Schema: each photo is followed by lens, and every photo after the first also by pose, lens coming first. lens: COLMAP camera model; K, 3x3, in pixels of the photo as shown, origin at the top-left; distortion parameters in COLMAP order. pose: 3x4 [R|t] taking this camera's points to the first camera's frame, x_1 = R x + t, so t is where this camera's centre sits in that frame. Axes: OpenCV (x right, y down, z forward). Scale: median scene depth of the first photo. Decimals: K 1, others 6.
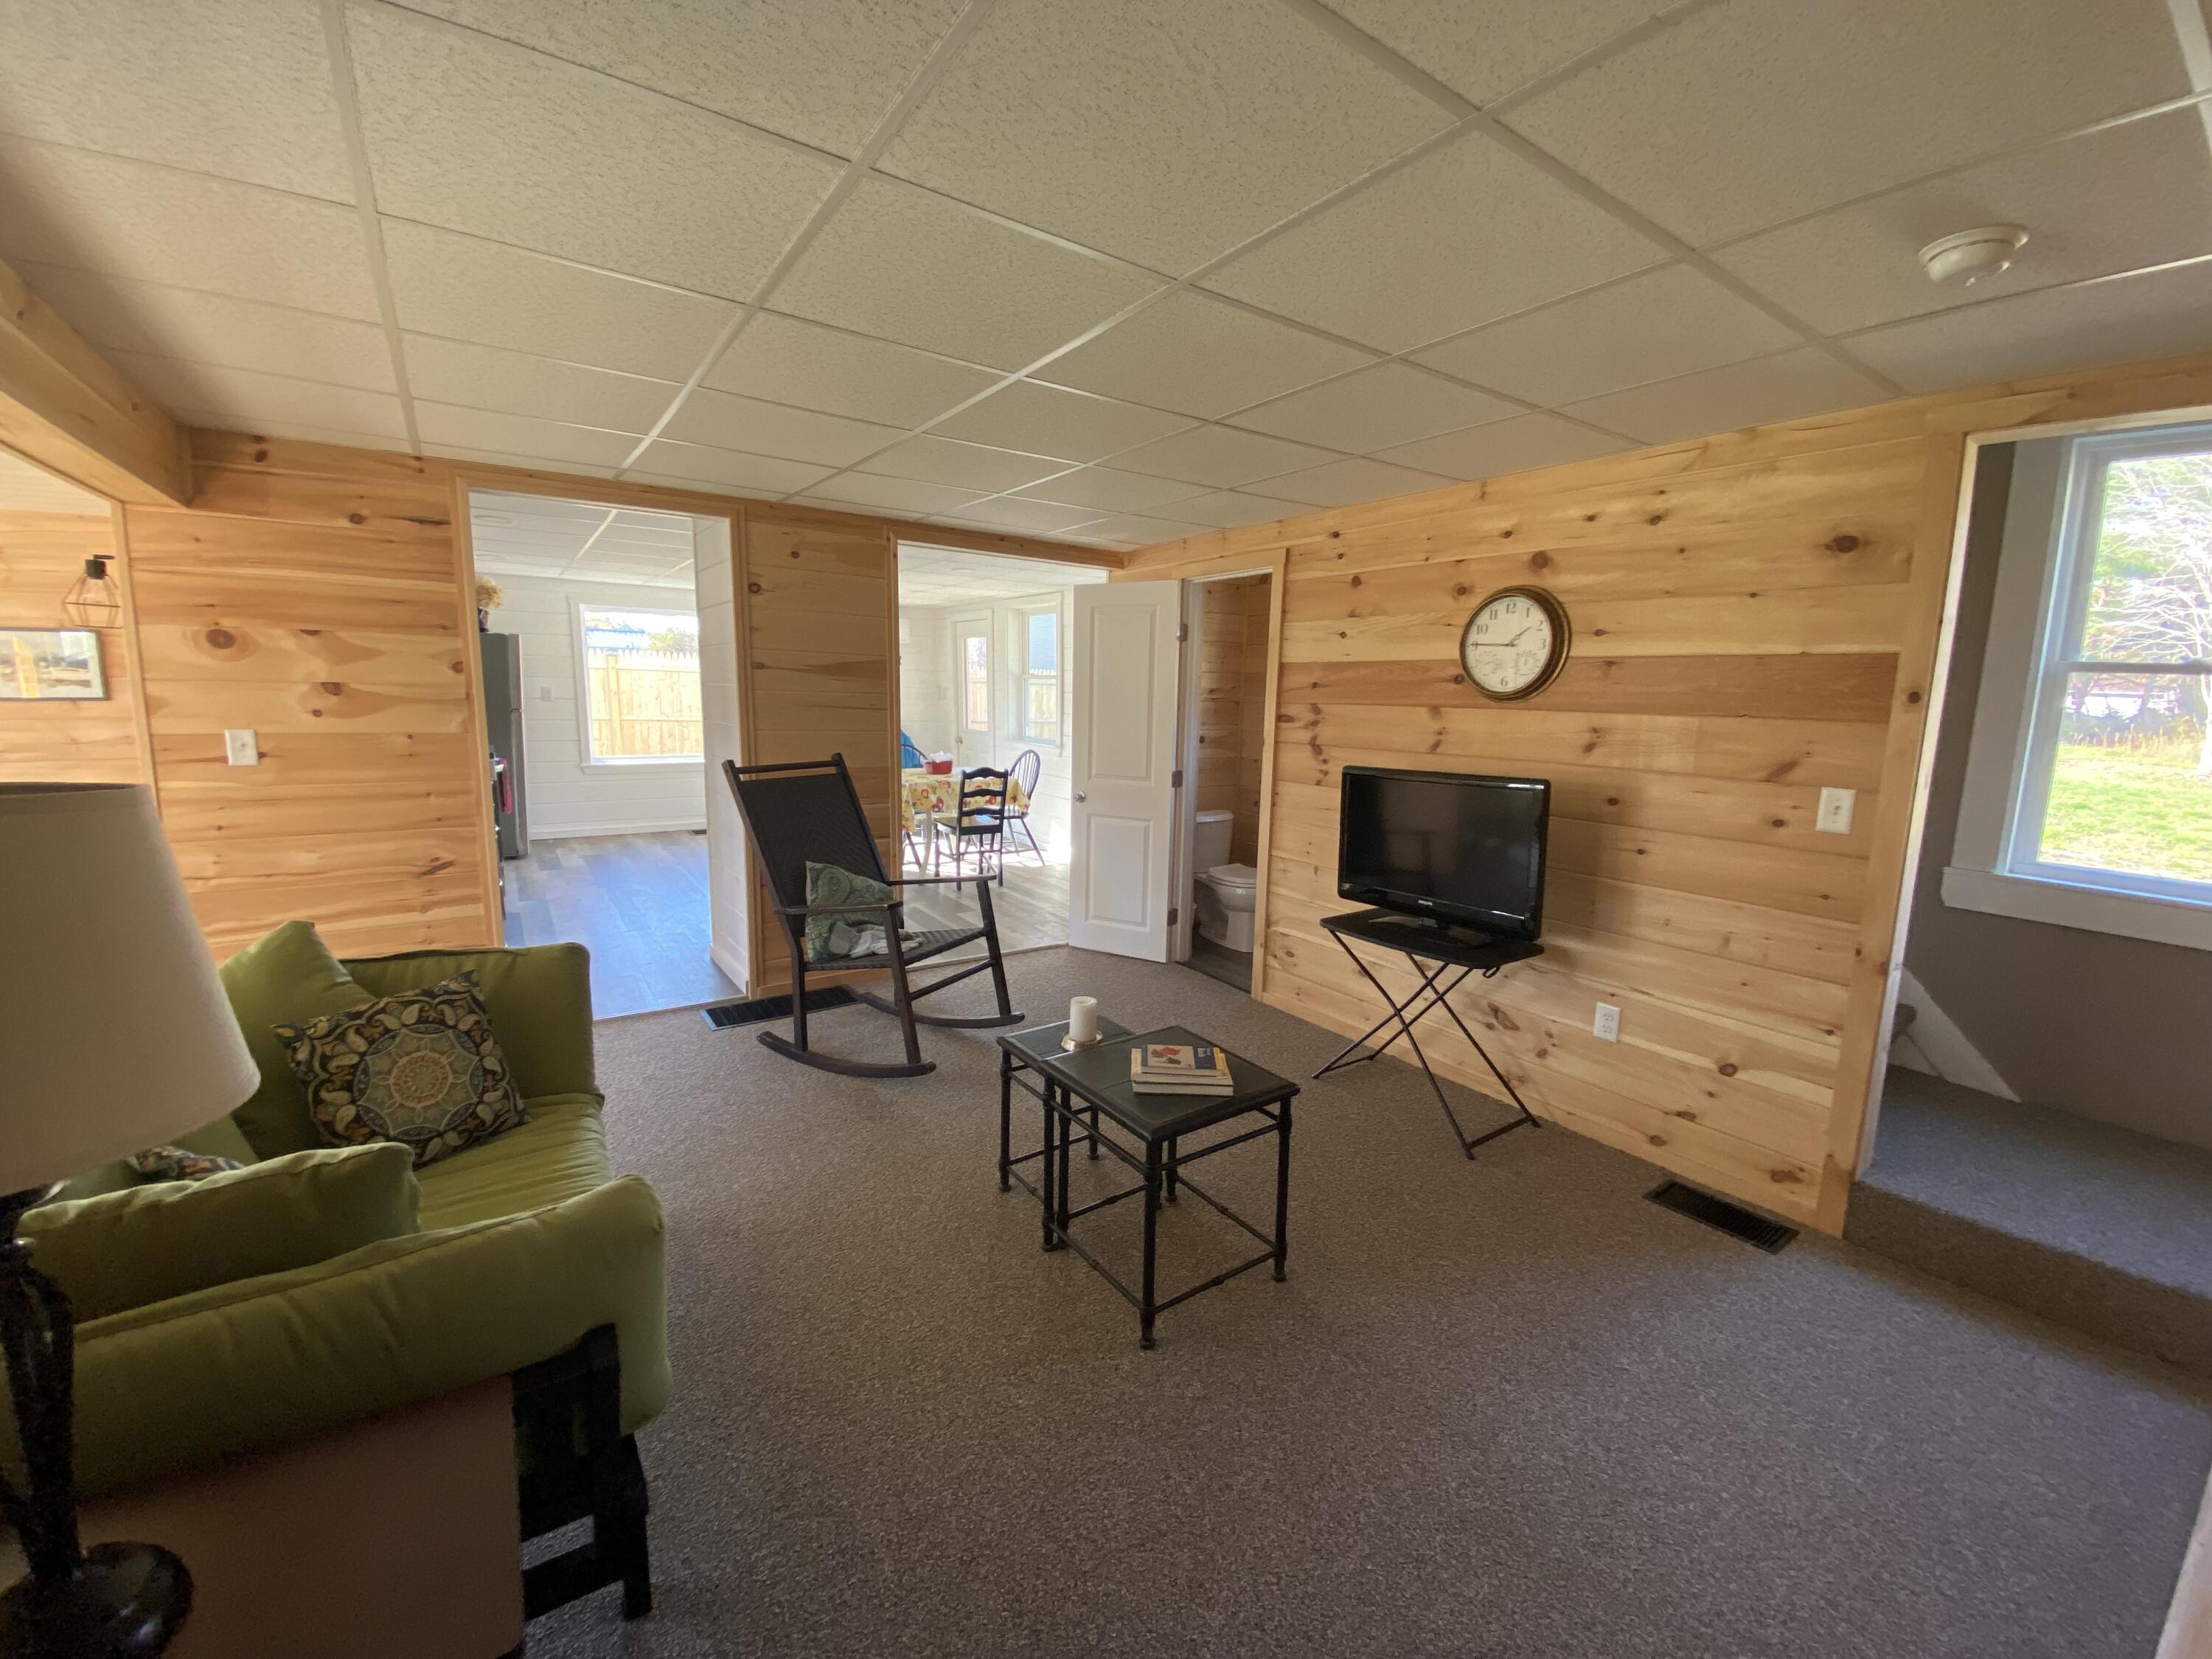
lens RADIAL K [[892.2, 0, 1106.0], [0, 892.2, 829.5], [0, 0, 1]] dist [0.027414, -0.022375]
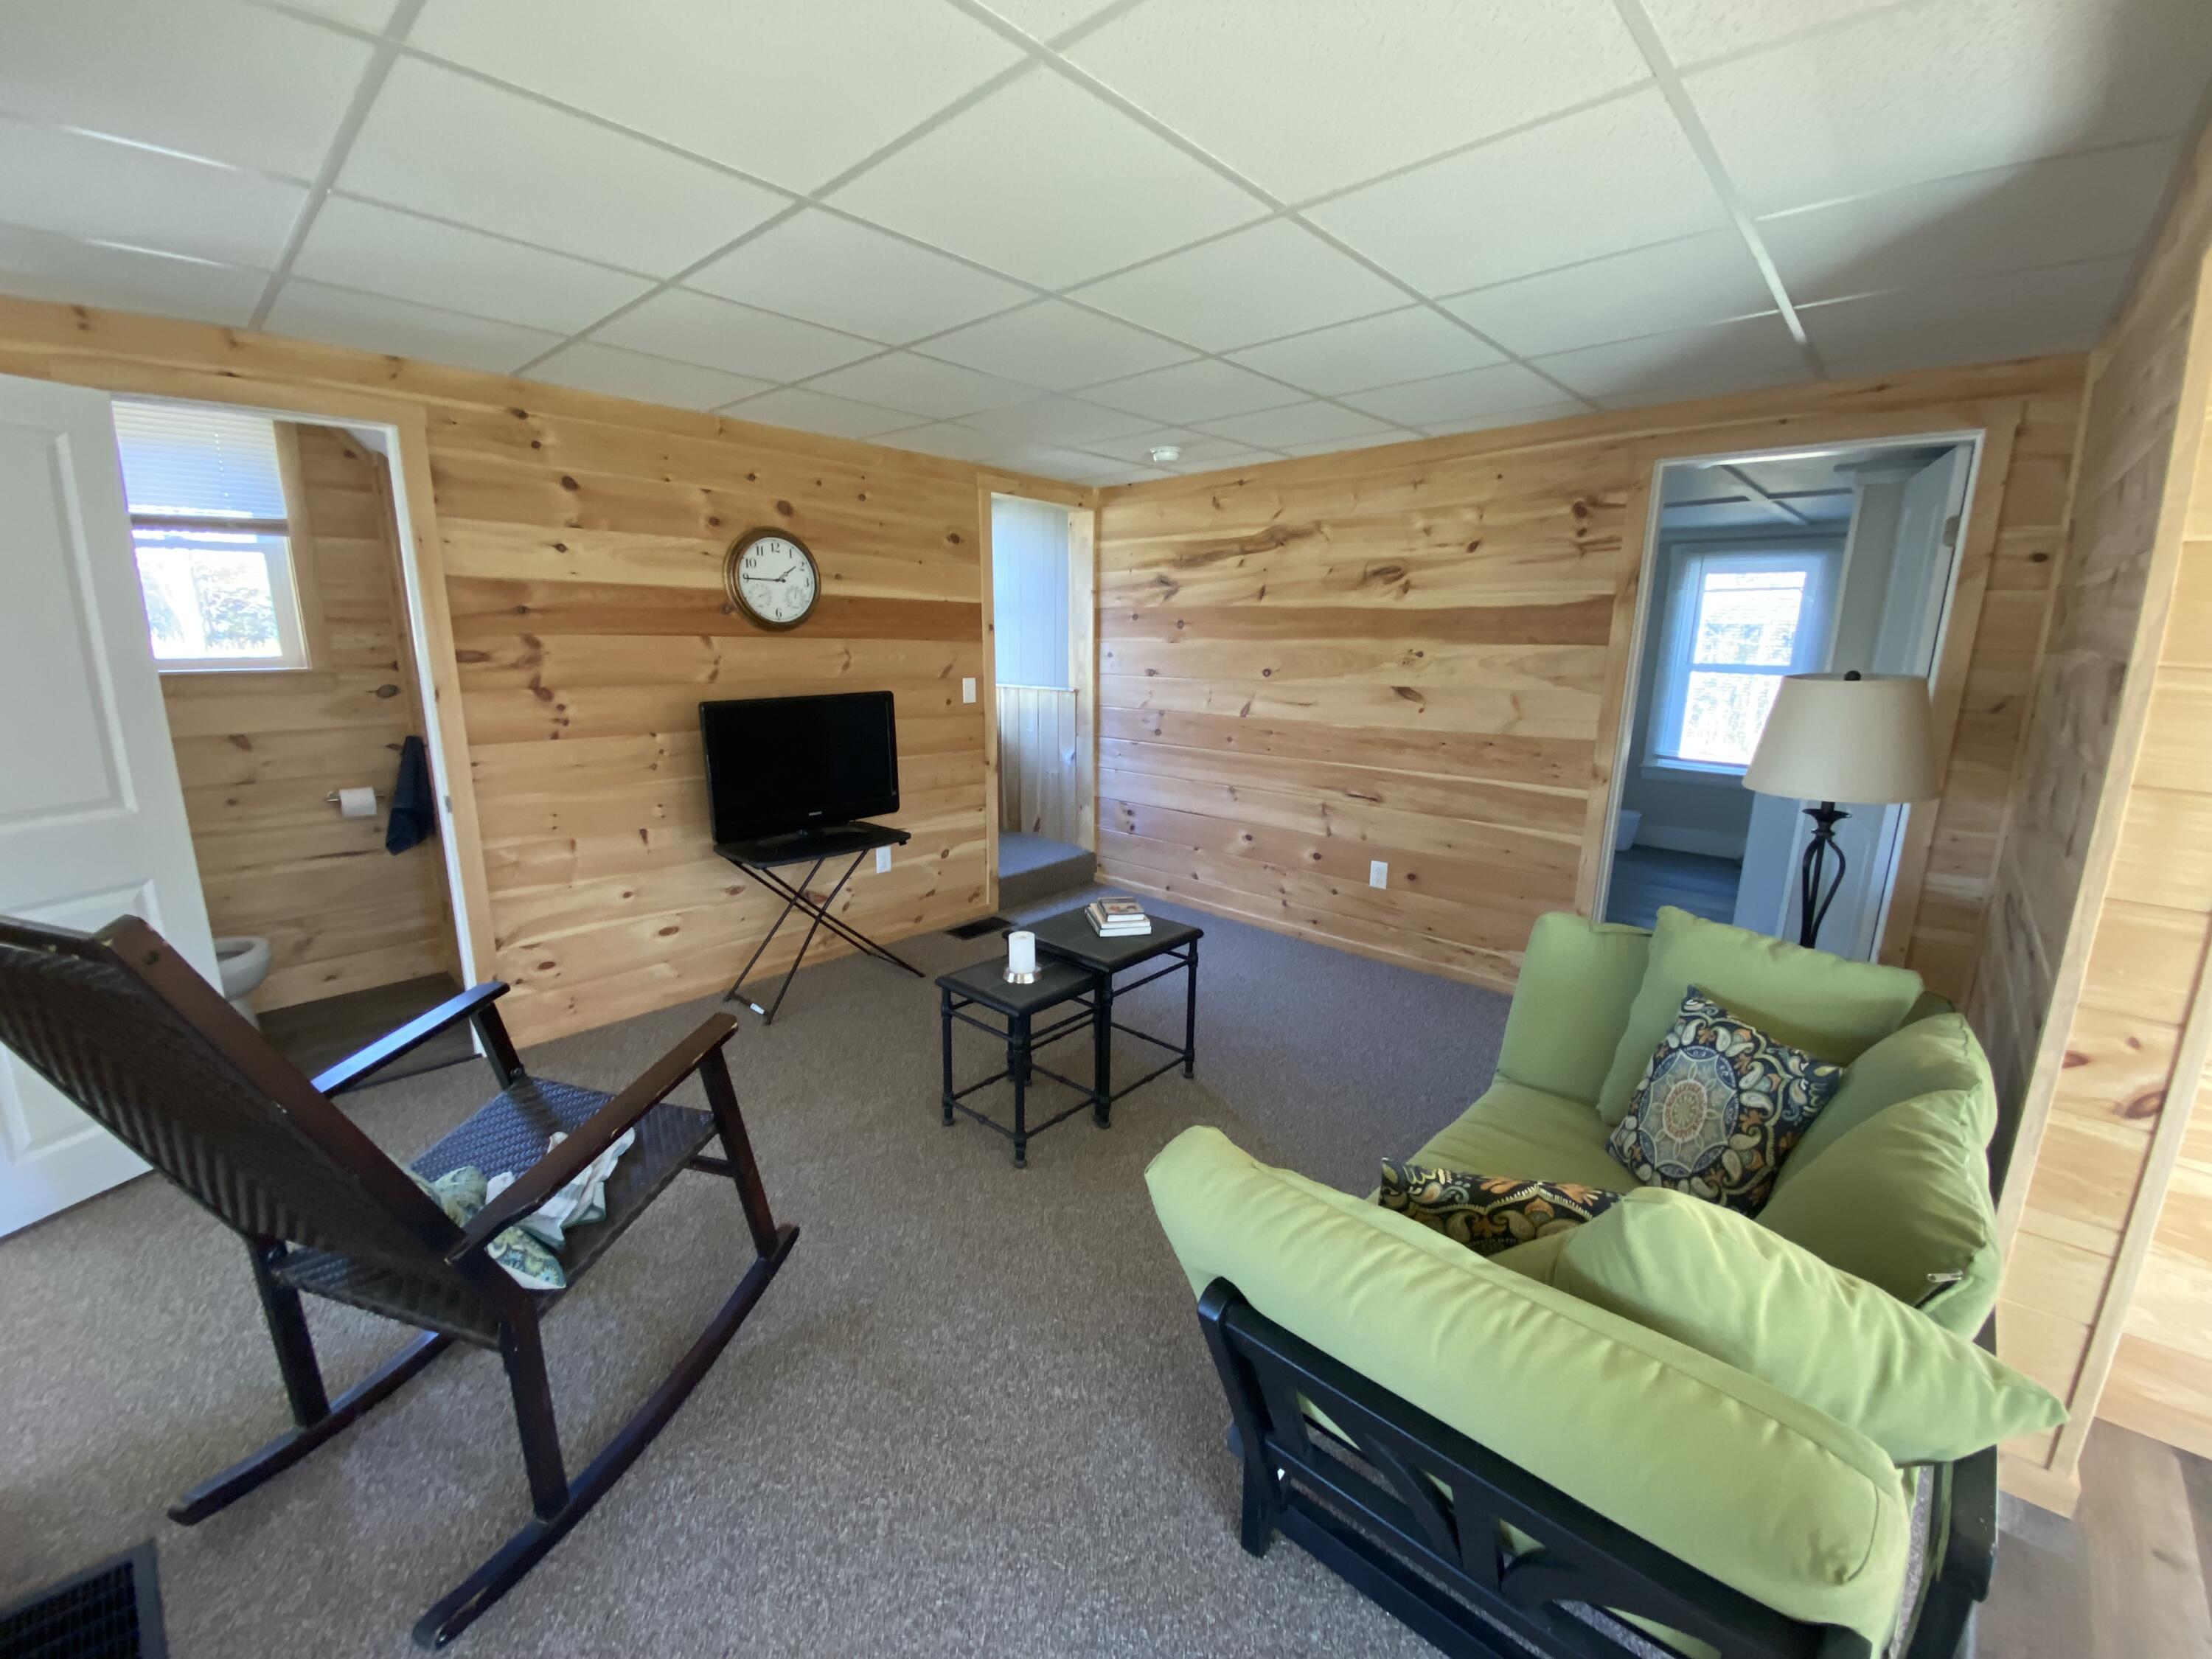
lens RADIAL K [[892.2, 0, 1106.0], [0, 892.2, 829.5], [0, 0, 1]] dist [0.027414, -0.022375]
pose [[-0.208966, -0.228079, 0.950954, -0.784506], [0.134840, 0.956414, 0.259019, -0.138432], [-0.968582, 0.182353, -0.169104, 0.827657]]
